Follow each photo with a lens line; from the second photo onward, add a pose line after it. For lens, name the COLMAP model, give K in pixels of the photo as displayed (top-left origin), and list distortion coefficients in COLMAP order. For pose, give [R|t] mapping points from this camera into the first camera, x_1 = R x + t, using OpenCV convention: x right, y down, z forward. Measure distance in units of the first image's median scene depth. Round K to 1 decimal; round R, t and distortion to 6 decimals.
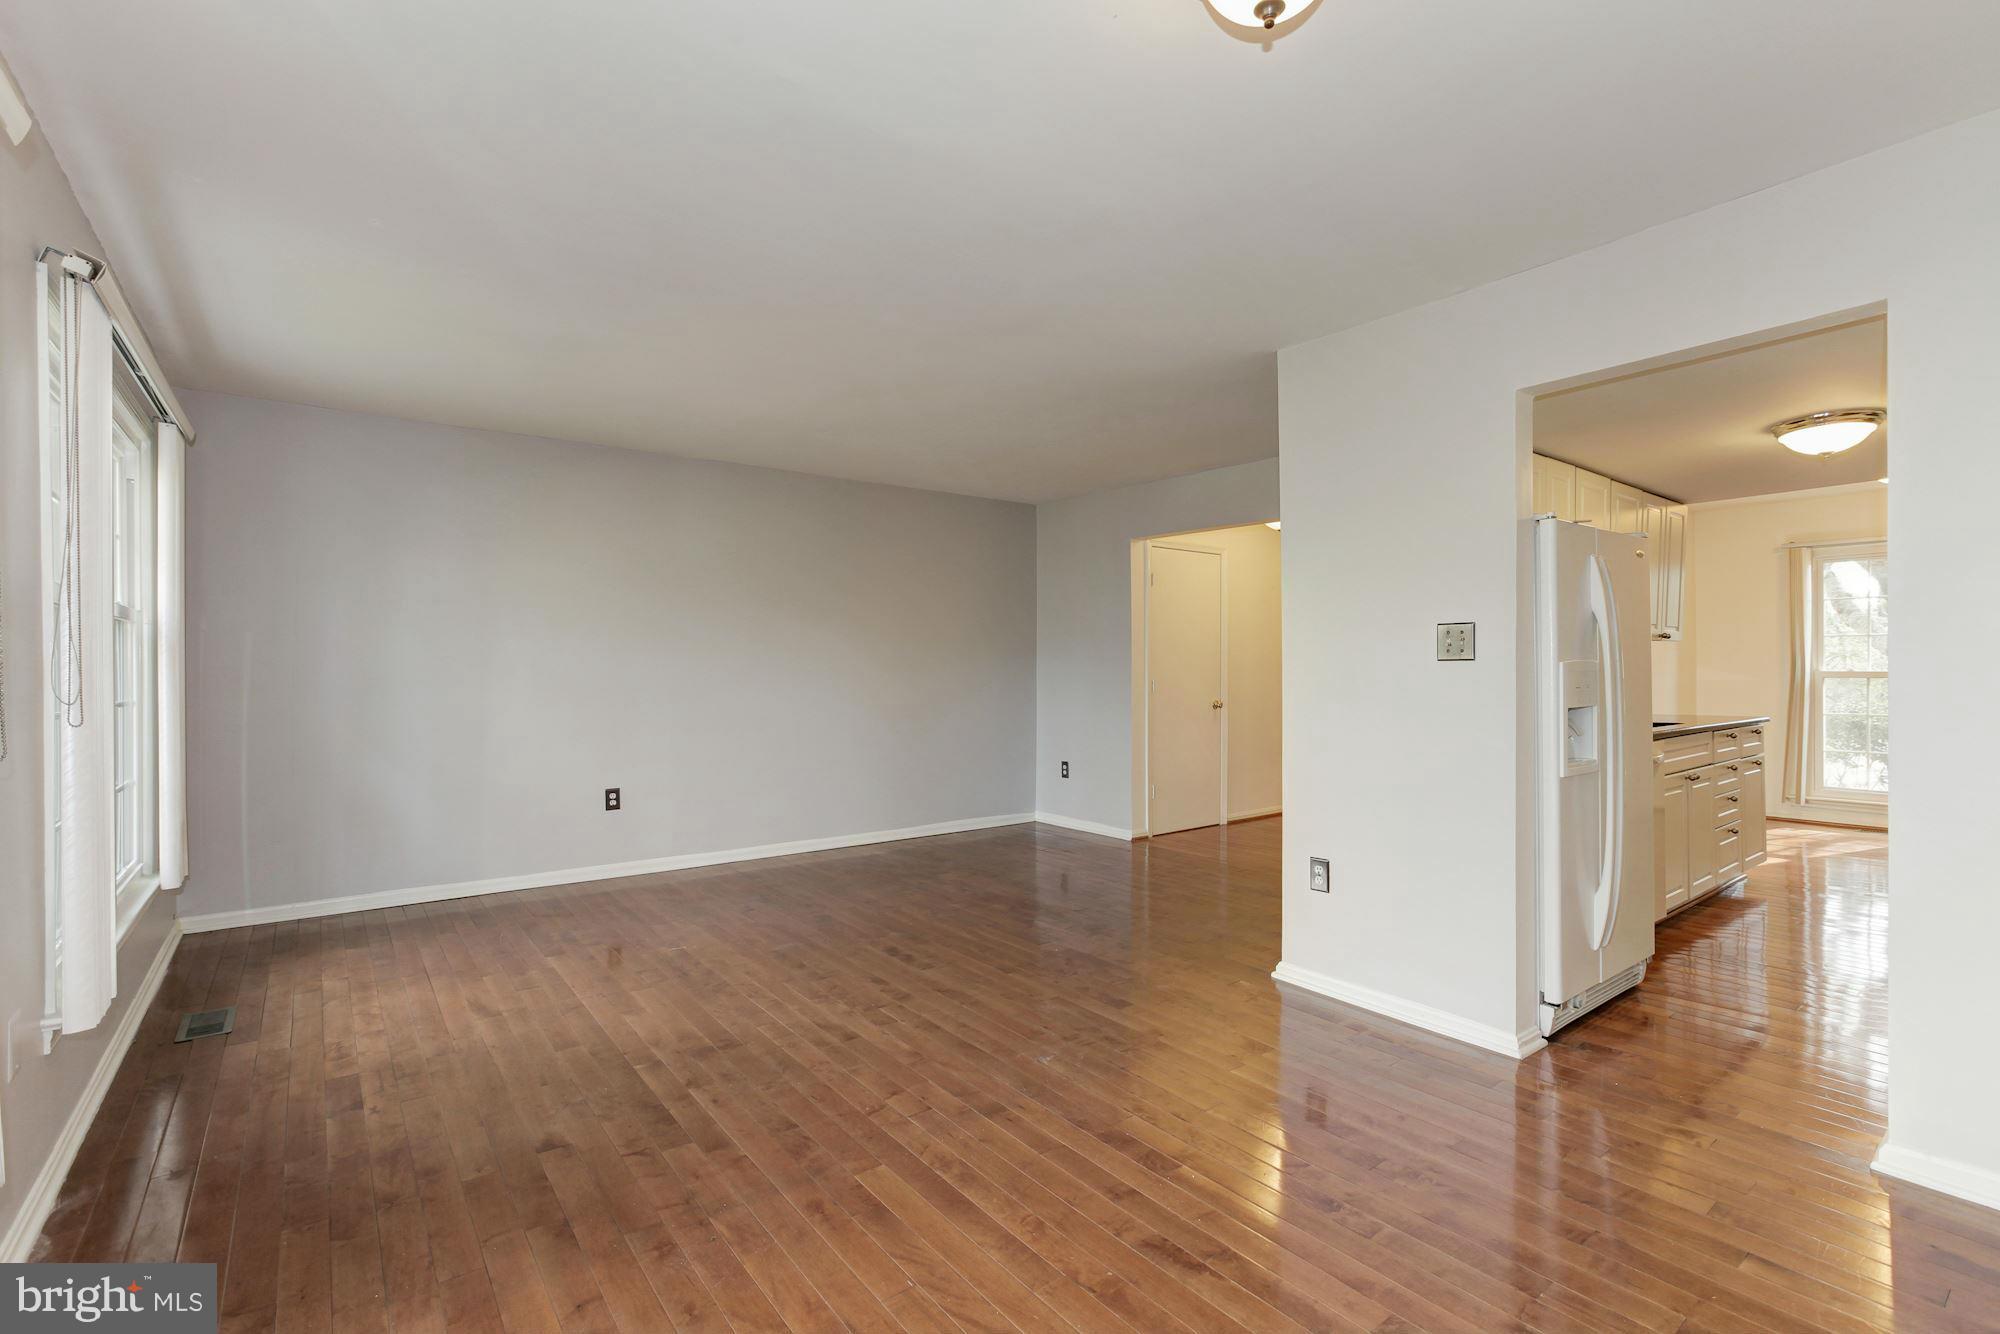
lens RADIAL K [[913.3, 0, 986.2], [0, 913.3, 669.8], [0, 0, 1]] dist [-0.024428, 0.005288]
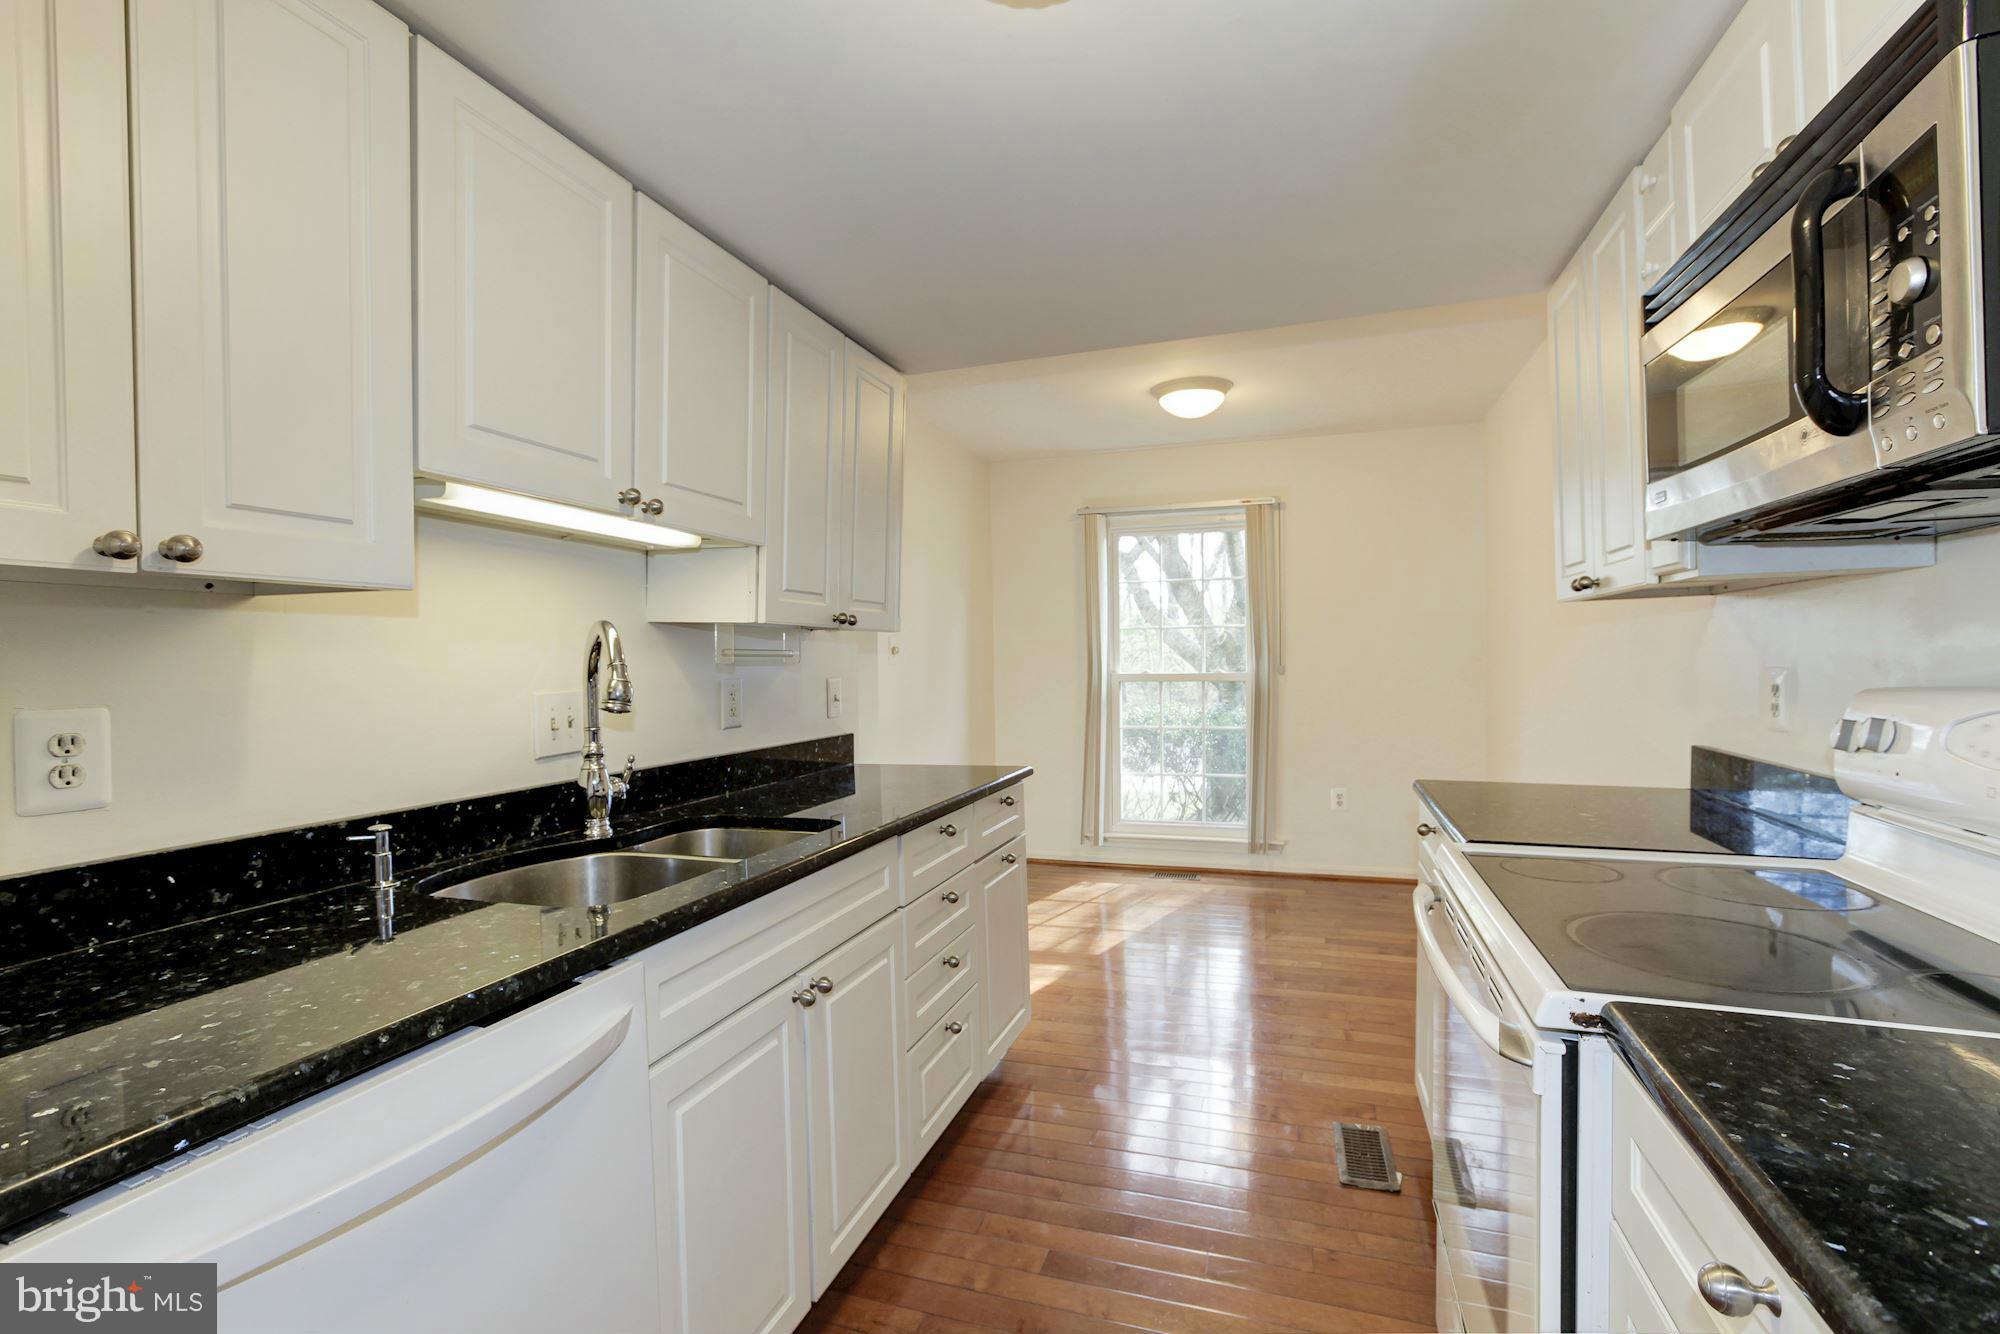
lens RADIAL K [[913.3, 0, 1001.9], [0, 913.3, 667.3], [0, 0, 1]] dist [-0.024428, 0.005288]
pose [[0.820679, -0.006334, 0.571355, 0.384285], [0.007852, 0.999969, -0.000194, -0.005191], [-0.571336, 0.004645, 0.820703, 0.395155]]
